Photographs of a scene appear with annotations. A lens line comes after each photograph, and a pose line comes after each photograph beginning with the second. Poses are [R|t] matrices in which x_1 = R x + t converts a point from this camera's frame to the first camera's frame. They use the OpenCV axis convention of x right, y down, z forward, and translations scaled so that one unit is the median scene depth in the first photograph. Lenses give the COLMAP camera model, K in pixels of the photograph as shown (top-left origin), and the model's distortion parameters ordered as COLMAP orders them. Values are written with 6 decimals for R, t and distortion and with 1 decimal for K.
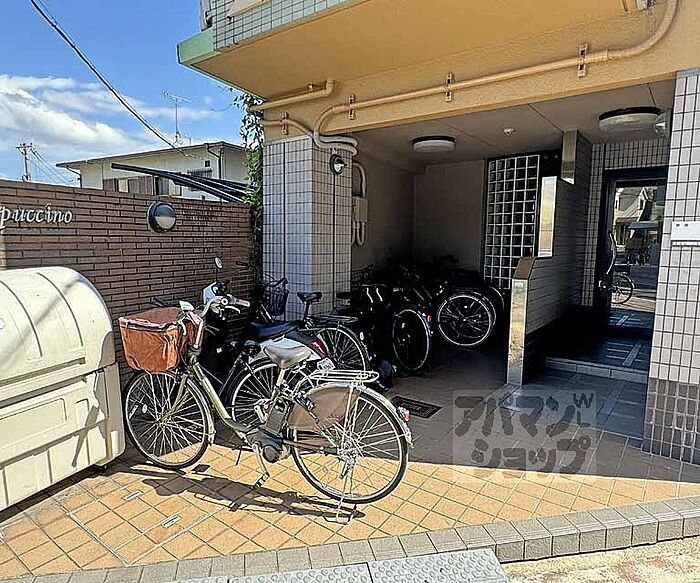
lens RADIAL K [[477.5, 0, 350.0], [0, 477.5, 291.5], [0, 0, 1]] dist [-0.032335, 0.022894]
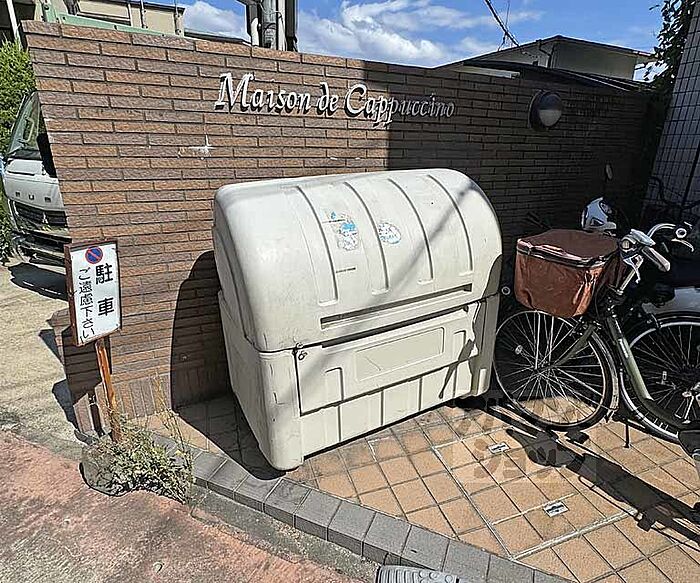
lens RADIAL K [[381.2, 0, 351.6], [0, 381.2, 271.1], [0, 0, 1]] dist [-0.001227, -0.001016]
pose [[0.832520, 0.172814, -0.526351, -0.372220], [-0.069299, 0.975124, 0.210548, -0.006907], [0.549644, -0.138810, 0.823786, 0.330568]]
